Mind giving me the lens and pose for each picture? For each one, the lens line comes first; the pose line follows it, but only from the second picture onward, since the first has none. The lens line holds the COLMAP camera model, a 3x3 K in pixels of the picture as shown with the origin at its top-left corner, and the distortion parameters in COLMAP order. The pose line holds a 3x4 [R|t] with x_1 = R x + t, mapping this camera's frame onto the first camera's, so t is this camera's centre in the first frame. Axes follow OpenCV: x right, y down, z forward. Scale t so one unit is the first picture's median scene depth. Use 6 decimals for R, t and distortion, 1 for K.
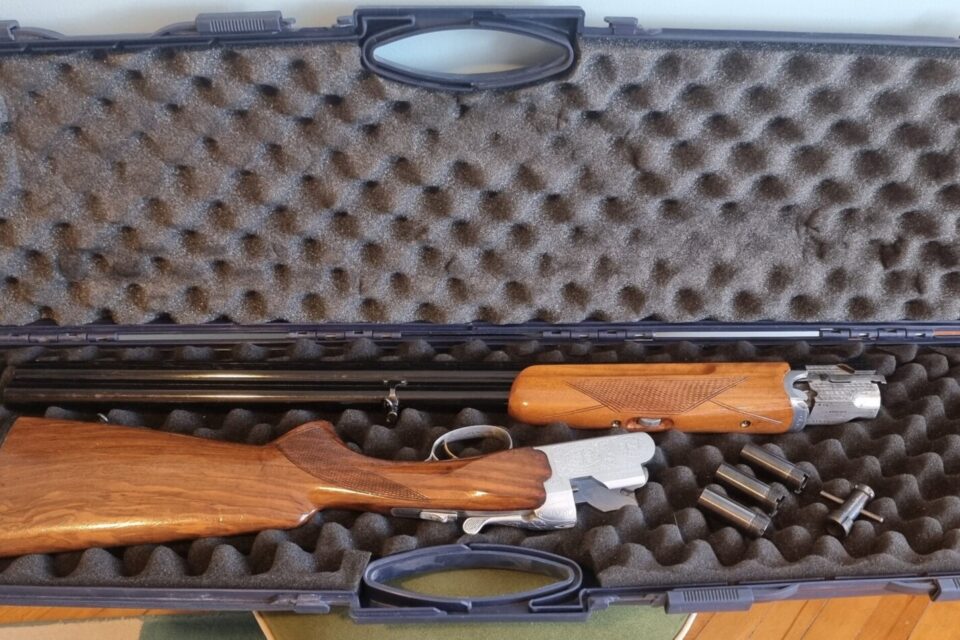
lens RADIAL K [[669.4, 0, 480.0], [0, 669.4, 320.0], [0, 0, 1]] dist [-0.000517, -0.003907]
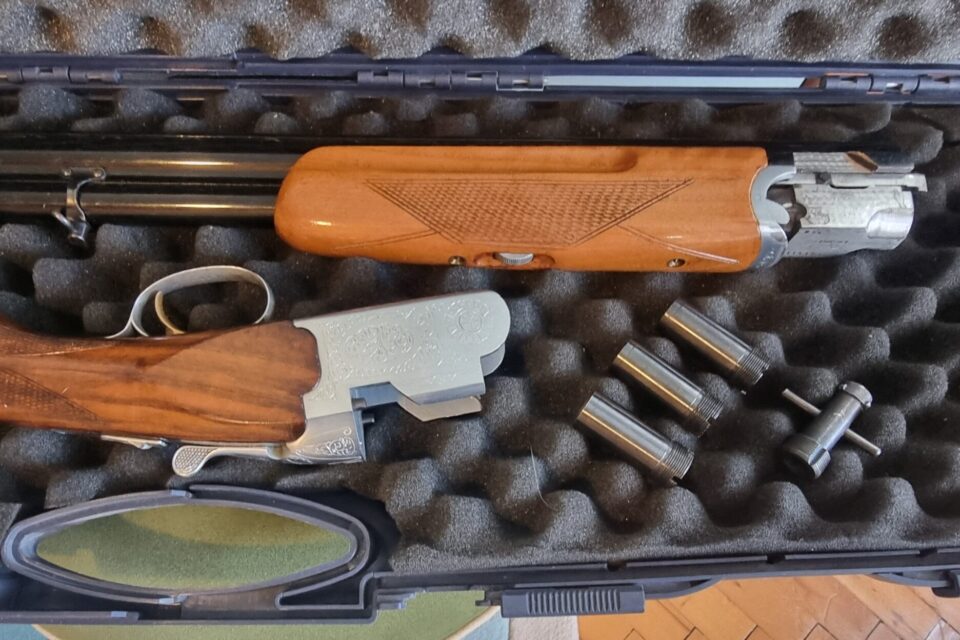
lens RADIAL K [[679.4, 0, 480.0], [0, 679.4, 320.0], [0, 0, 1]] dist [-0.006117, -0.002650]
pose [[0.996023, -0.031569, 0.083315, 0.174734], [-0.006522, 0.906778, 0.421557, -0.044085], [-0.088857, -0.420424, 0.902966, 0.457137]]
